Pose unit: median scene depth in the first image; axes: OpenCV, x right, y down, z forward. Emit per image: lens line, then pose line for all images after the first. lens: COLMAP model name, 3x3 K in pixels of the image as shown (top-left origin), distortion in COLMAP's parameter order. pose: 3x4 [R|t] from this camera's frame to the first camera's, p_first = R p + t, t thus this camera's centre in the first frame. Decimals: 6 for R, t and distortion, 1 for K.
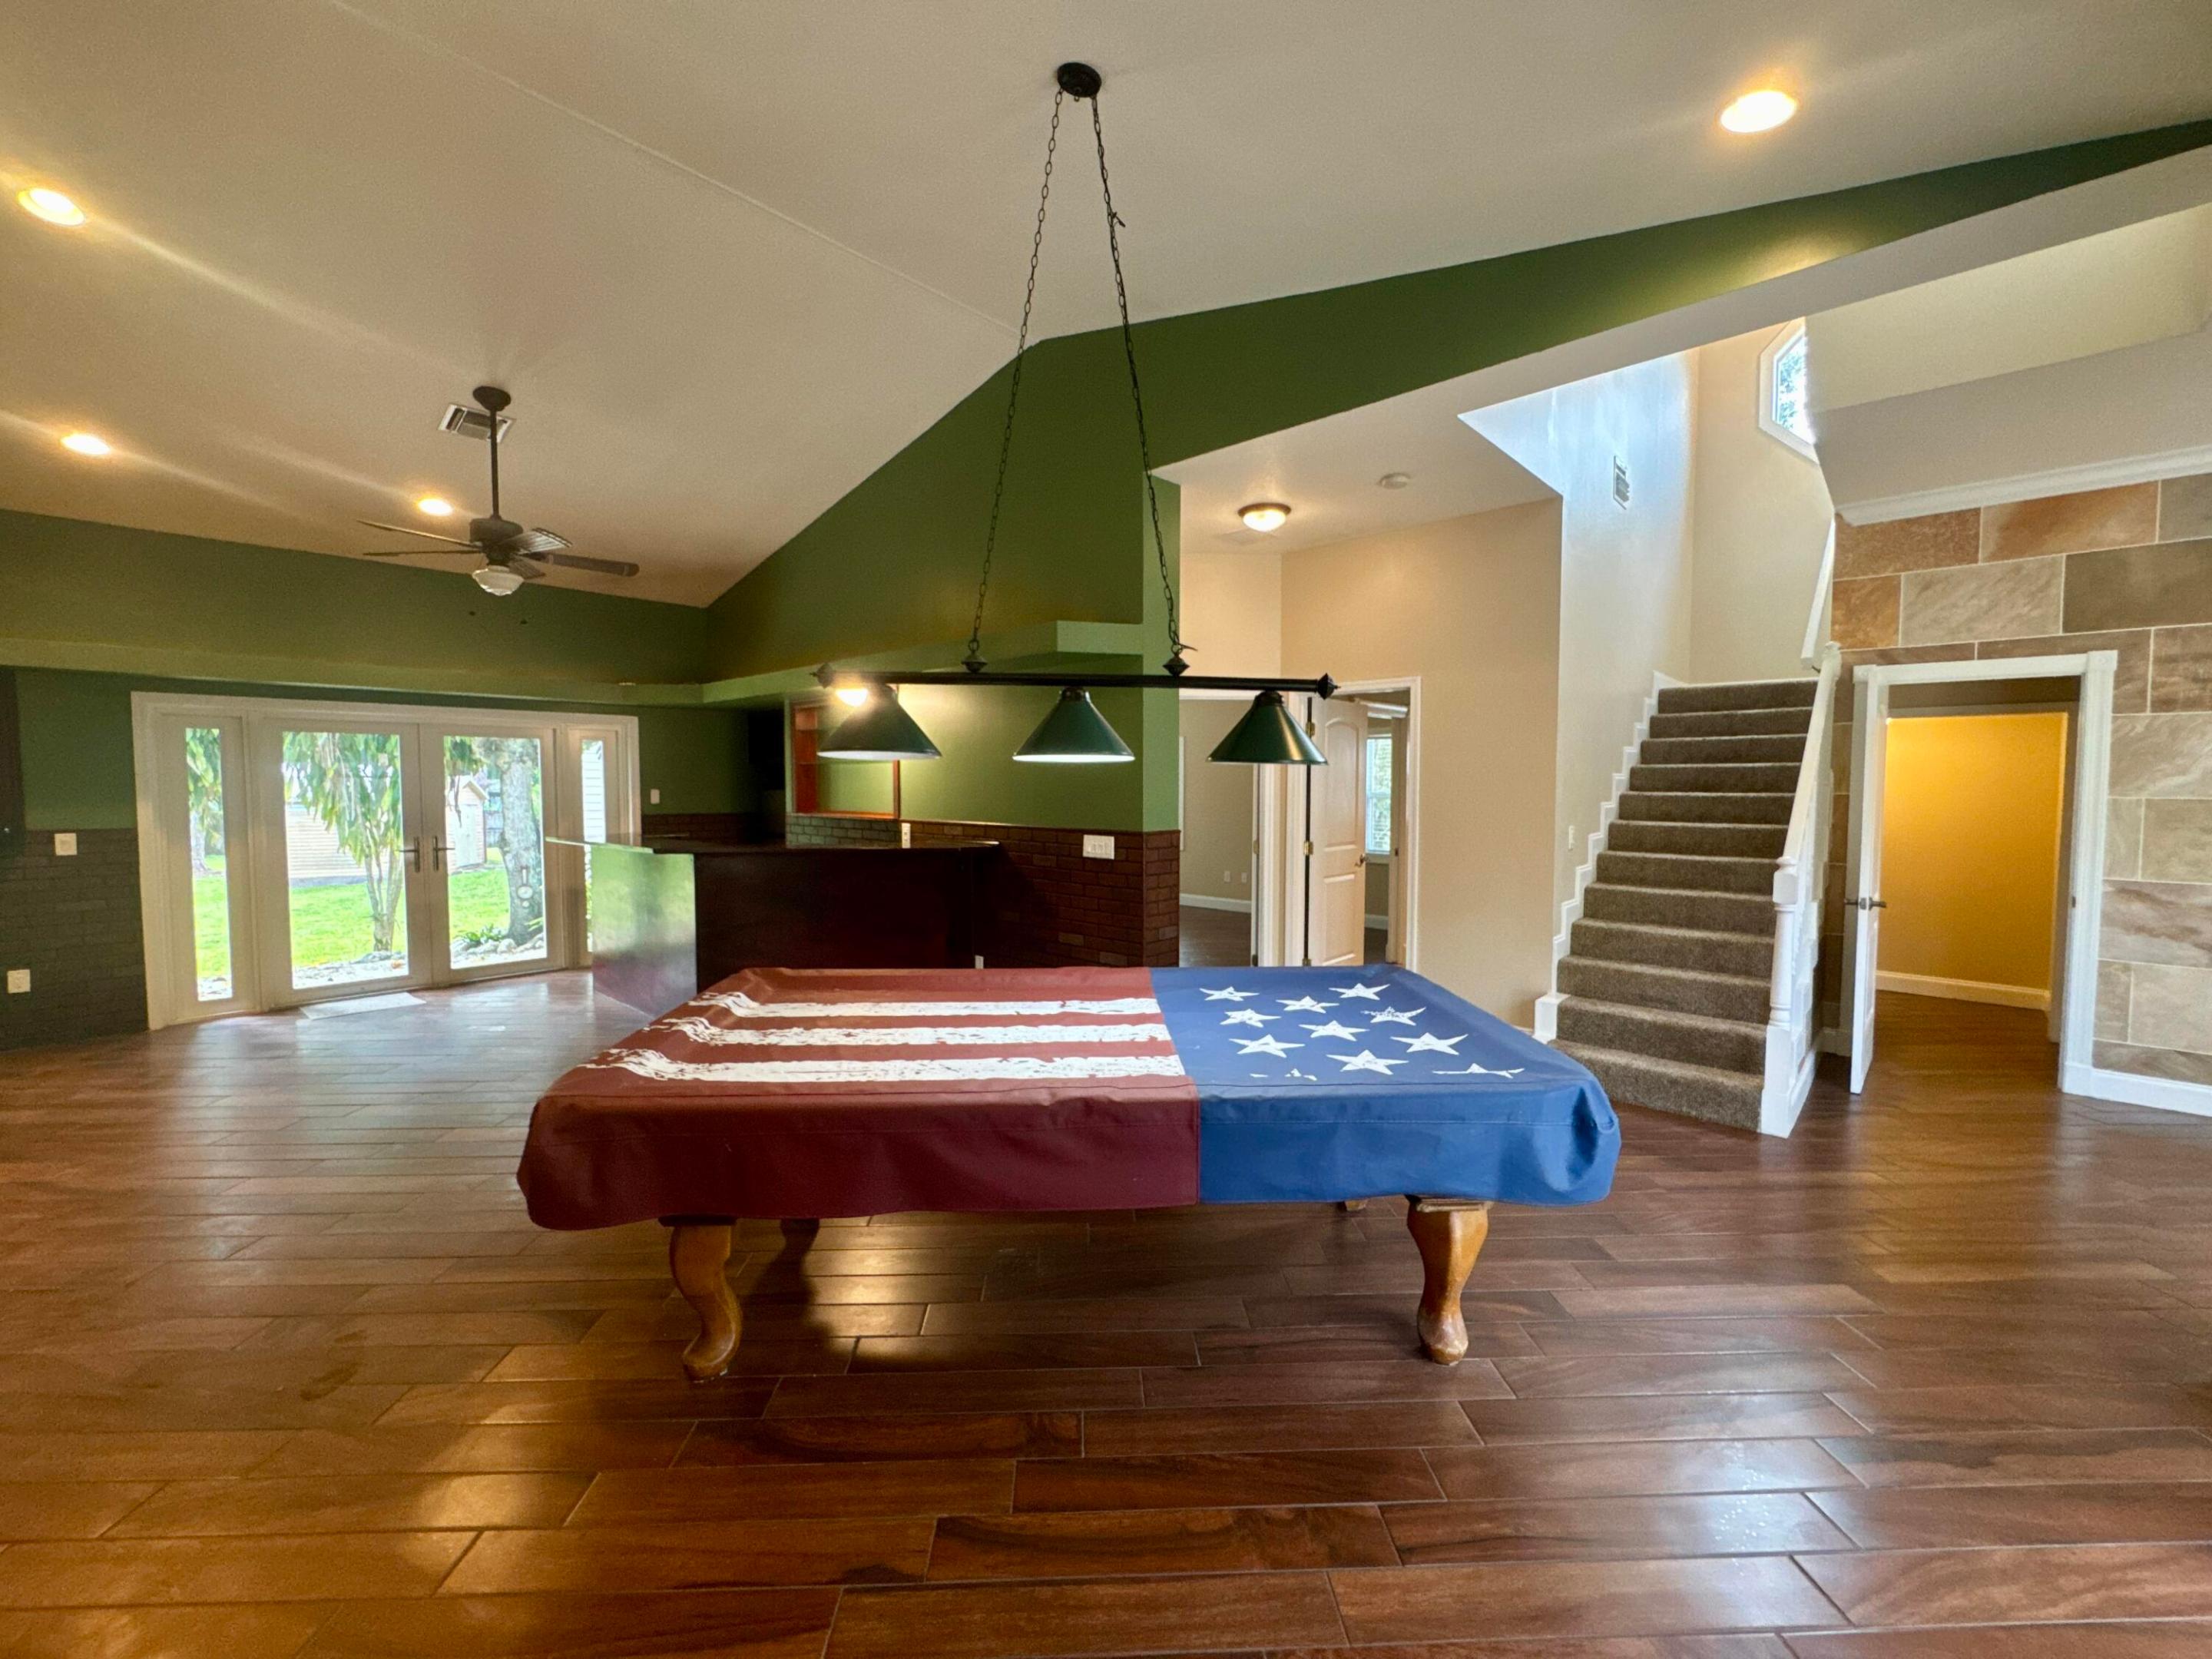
lens RADIAL K [[893.3, 0, 1103.0], [0, 893.3, 820.6], [0, 0, 1]] dist [-0.001398, 0.000041]
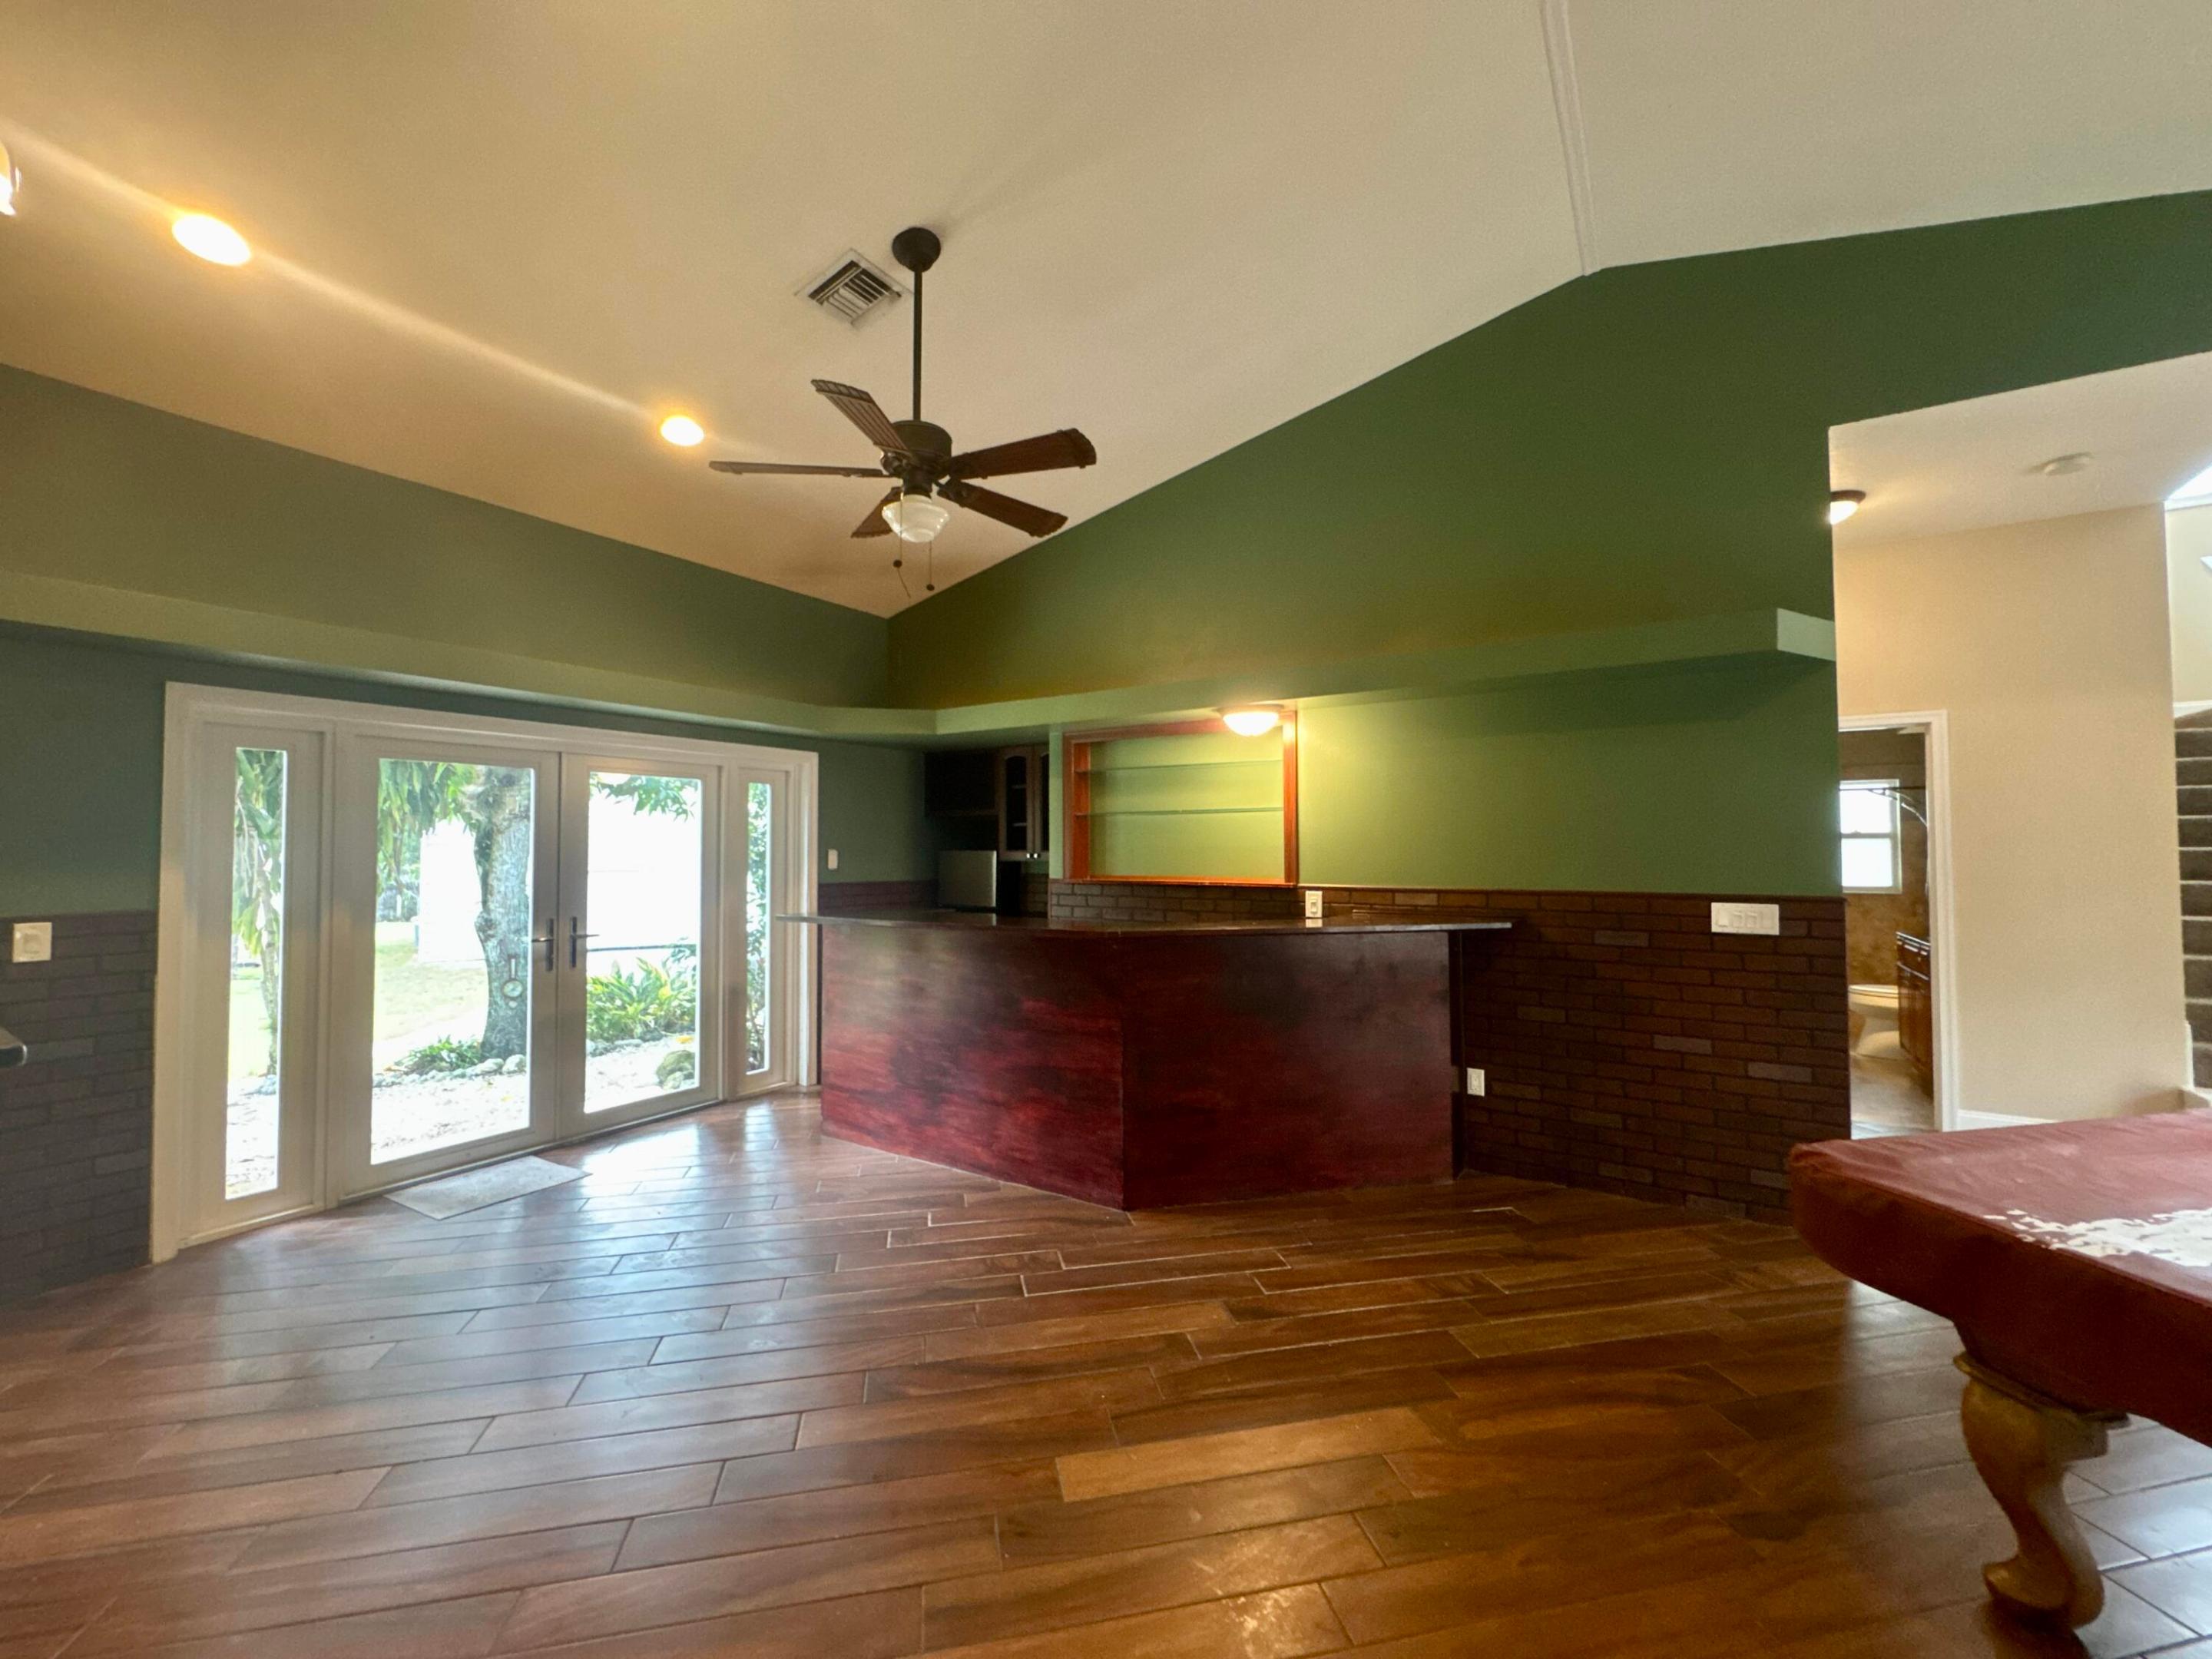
lens RADIAL K [[893.9, 0, 1102.6], [0, 893.9, 826.6], [0, 0, 1]] dist [0.000179, 0.000207]
pose [[0.984868, 0.002649, 0.173285, -0.528510], [0.009630, 0.997502, -0.069982, -0.000101], [-0.173038, 0.070591, 0.982382, 0.285203]]
